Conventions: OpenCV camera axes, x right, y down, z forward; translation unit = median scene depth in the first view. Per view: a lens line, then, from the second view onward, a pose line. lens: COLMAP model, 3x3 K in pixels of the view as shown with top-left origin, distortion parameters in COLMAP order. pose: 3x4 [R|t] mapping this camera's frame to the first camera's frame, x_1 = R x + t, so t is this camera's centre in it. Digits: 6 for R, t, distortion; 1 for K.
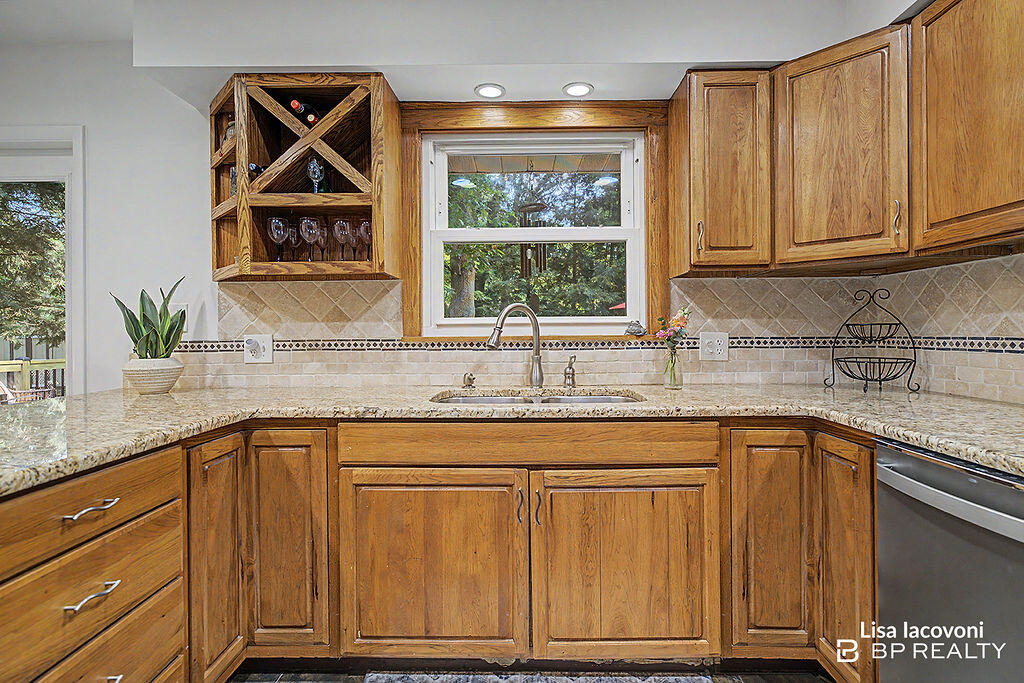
lens RADIAL K [[505.8, 0, 516.1], [0, 505.8, 334.6], [0, 0, 1]] dist [-0.003155, 0.000481]
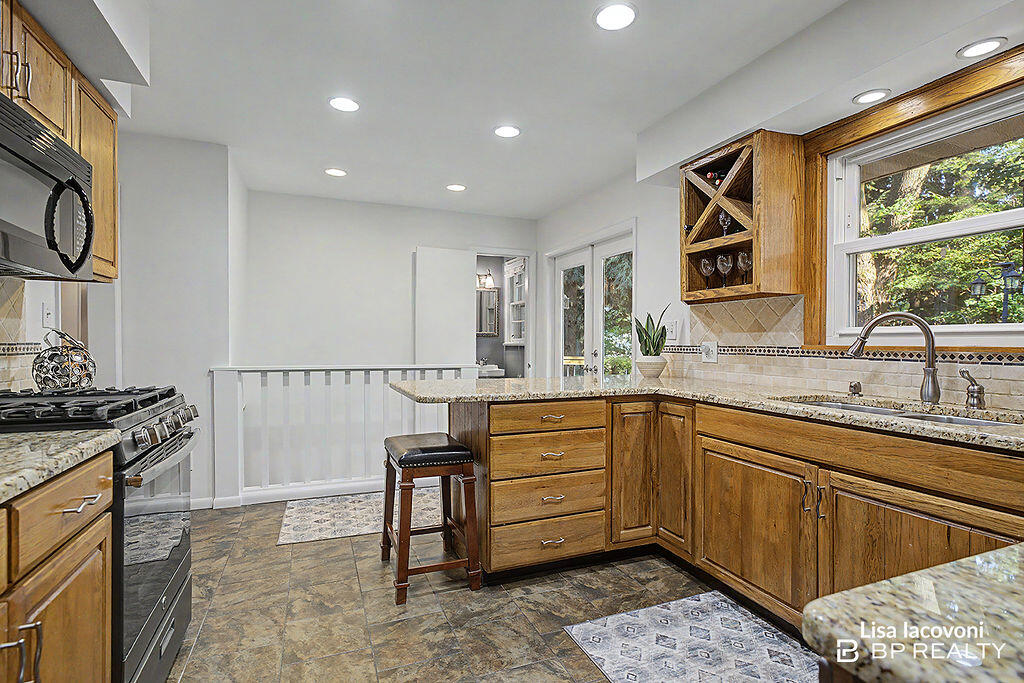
lens RADIAL K [[517.5, 0, 523.4], [0, 517.5, 354.3], [0, 0, 1]] dist [0.005104, 0.001372]
pose [[0.390019, 0.032280, -0.920241, 0.658171], [-0.010609, 0.999477, 0.030563, -0.003883], [0.920746, -0.002157, 0.390157, -0.021828]]
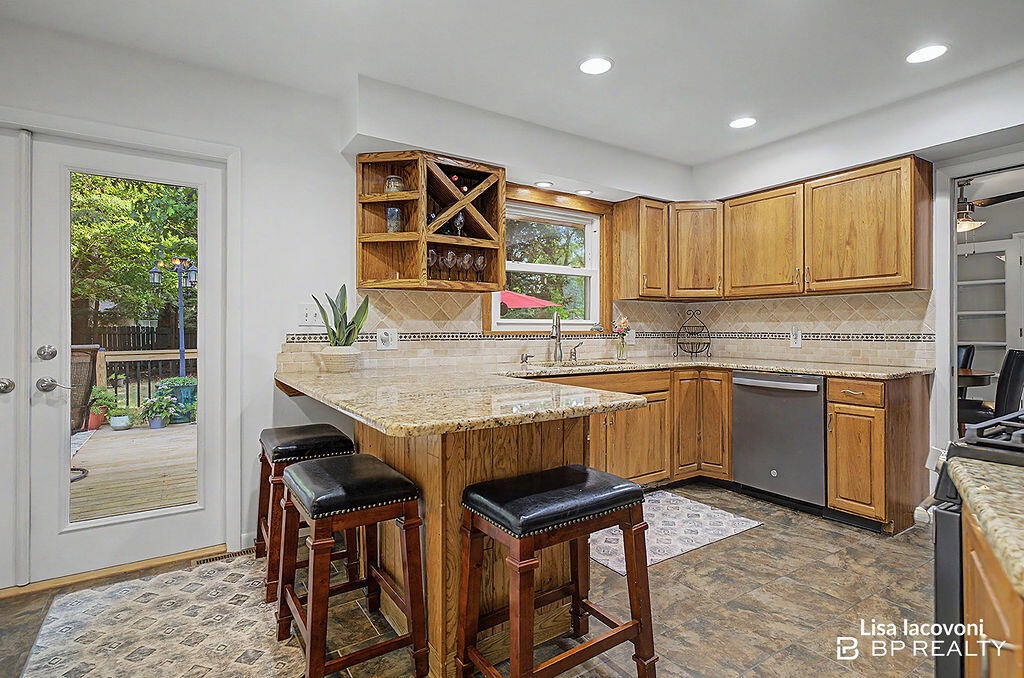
lens RADIAL K [[500.3, 0, 558.9], [0, 500.3, 325.0], [0, 0, 1]] dist [-0.000700, -0.000026]
pose [[0.809630, 0.012588, 0.586805, -1.022323], [-0.005920, 0.999894, -0.013281, 0.005714], [-0.586910, 0.007279, 0.809619, -0.384808]]
